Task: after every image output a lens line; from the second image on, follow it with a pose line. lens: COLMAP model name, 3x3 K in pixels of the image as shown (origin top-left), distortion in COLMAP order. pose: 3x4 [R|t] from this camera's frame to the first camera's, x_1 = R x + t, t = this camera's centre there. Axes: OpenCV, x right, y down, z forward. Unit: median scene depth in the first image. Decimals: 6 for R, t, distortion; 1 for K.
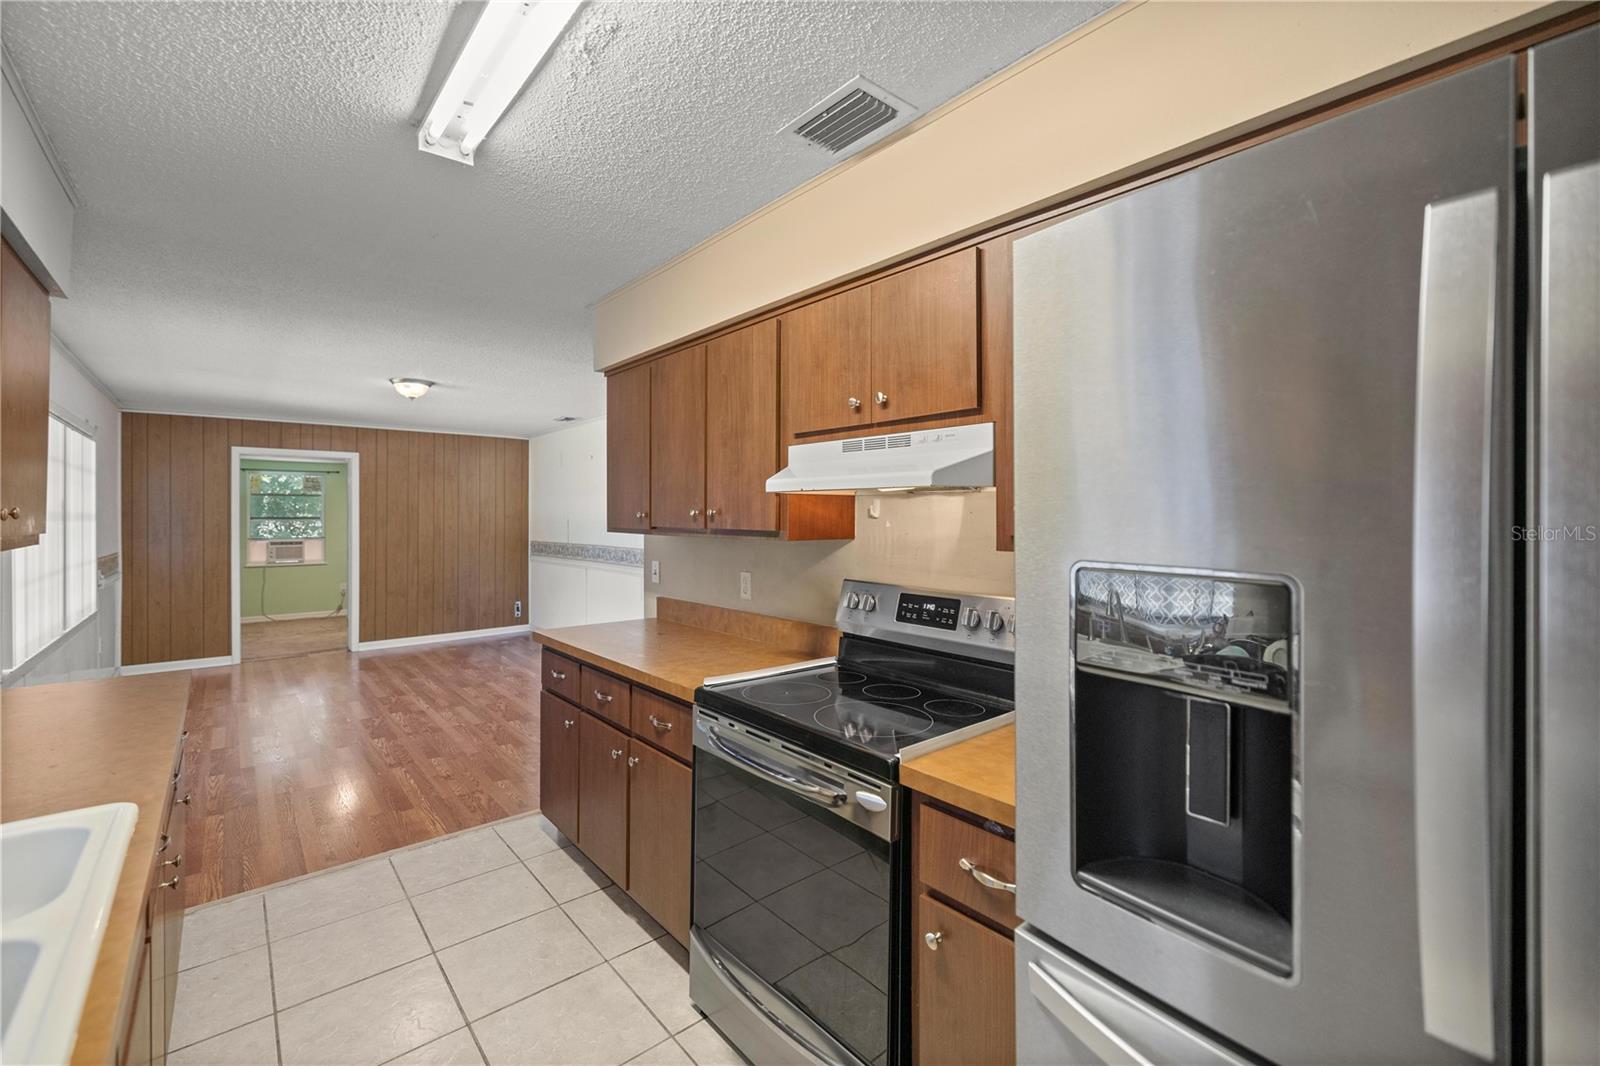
lens RADIAL K [[679.8, 0, 797.1], [0, 679.8, 518.4], [0, 0, 1]] dist [0.001660, 0.001498]
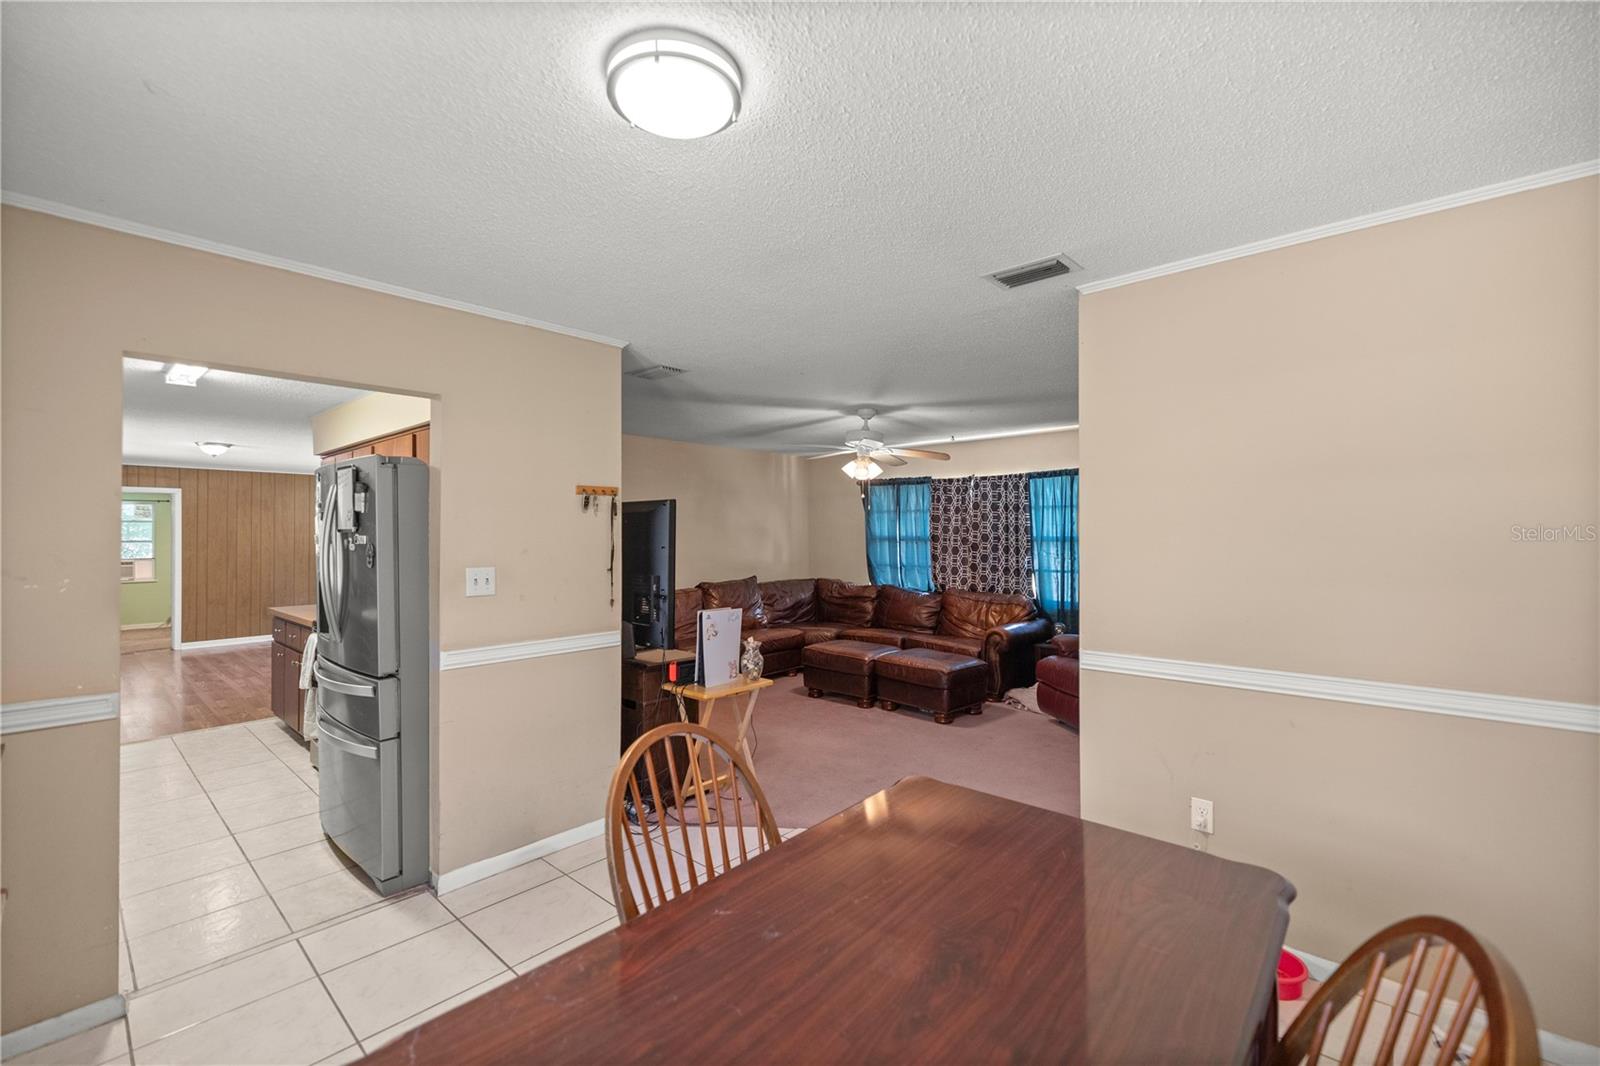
lens RADIAL K [[679.8, 0, 801.9], [0, 679.8, 531.6], [0, 0, 1]] dist [0.001660, 0.001498]
pose [[0.990603, -0.003959, 0.136715, 0.298820], [0.005104, 0.999955, -0.008023, -0.002862], [-0.136677, 0.008645, 0.990578, -0.373872]]
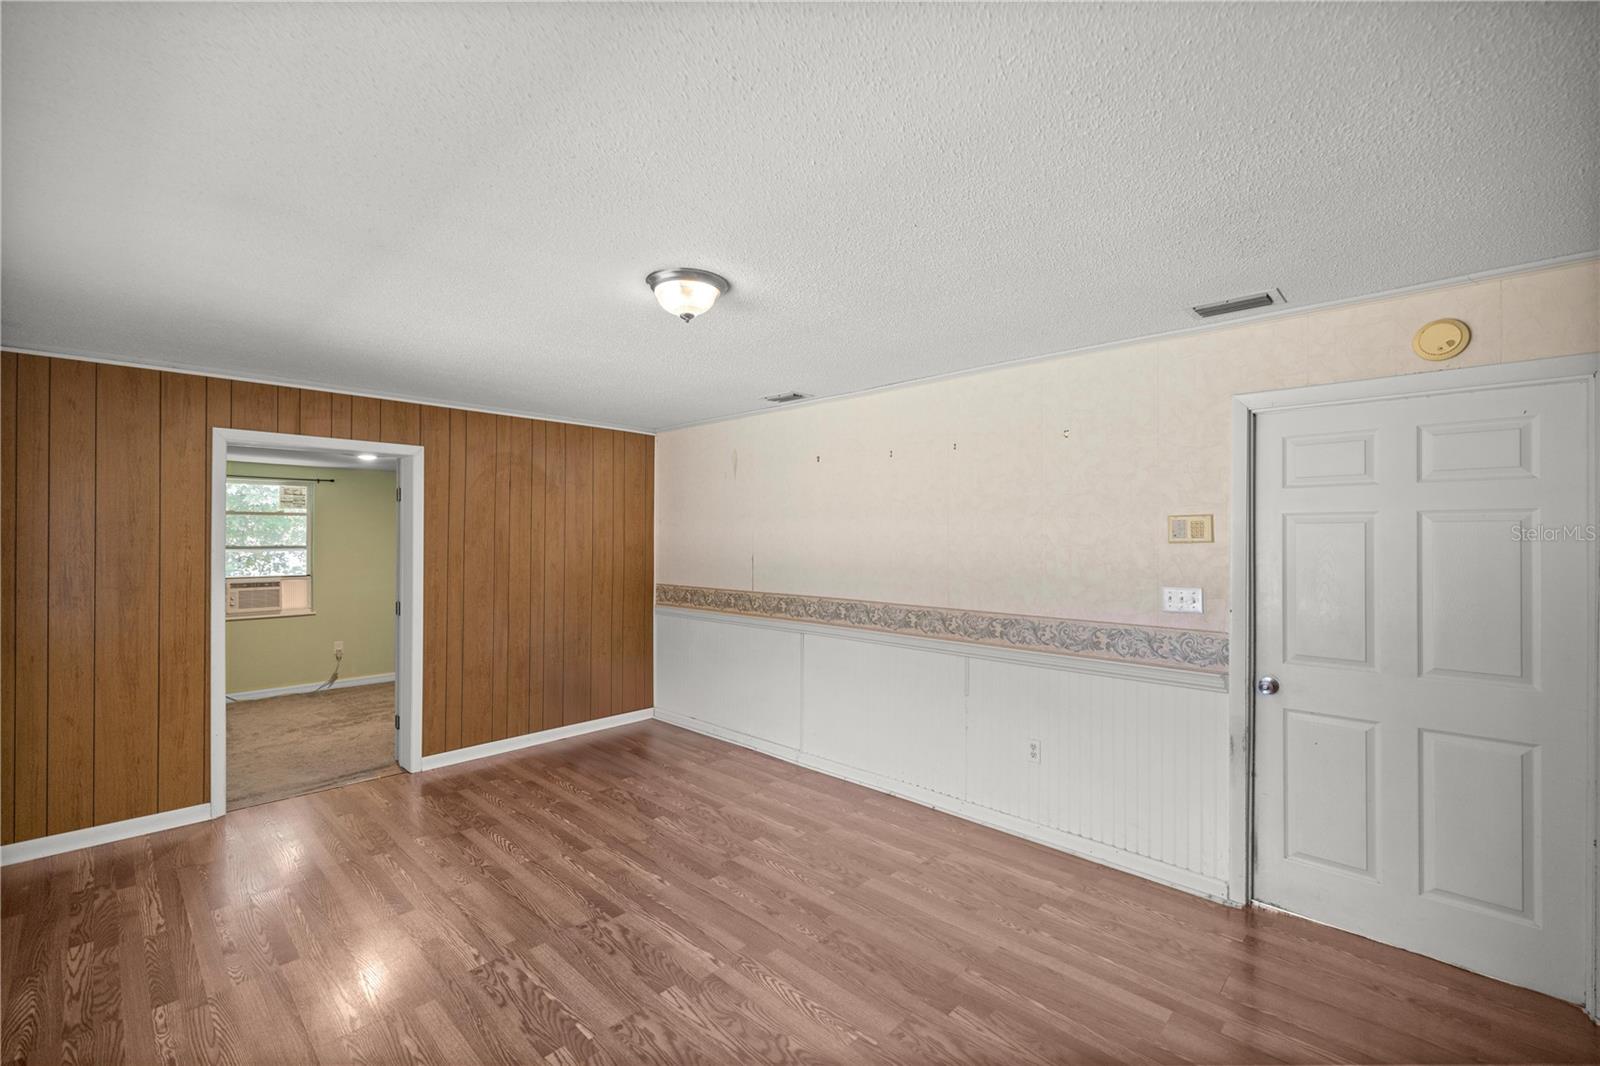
lens RADIAL K [[679.8, 0, 803.2], [0, 679.8, 536.9], [0, 0, 1]] dist [0.001660, 0.001498]
pose [[0.994409, 0.003919, 0.105521, -0.367325], [-0.003518, 0.999986, -0.003982, -0.013673], [-0.105535, 0.003589, 0.994409, 0.354716]]
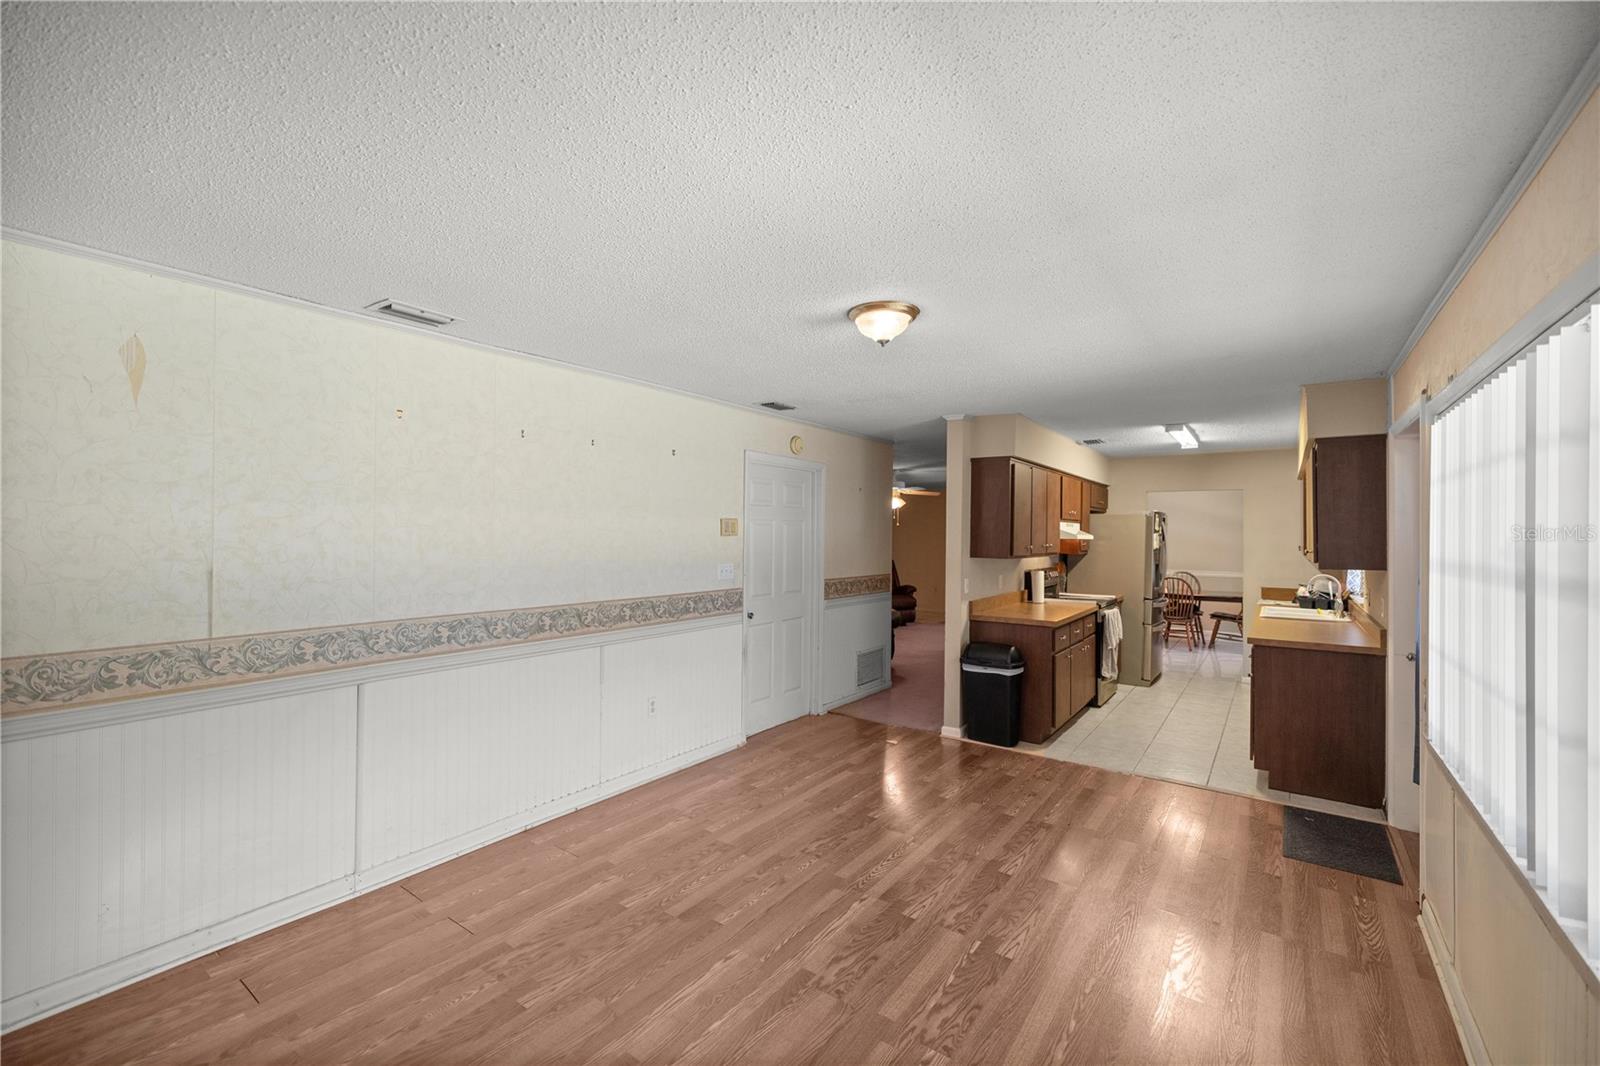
lens RADIAL K [[679.8, 0, 794.9], [0, 679.8, 534.8], [0, 0, 1]] dist [0.001660, 0.001498]
pose [[-0.246850, 0.000773, 0.969054, -0.738426], [0.001685, 0.999999, -0.000368, -0.012869], [-0.969052, 0.001542, -0.246851, 0.824470]]
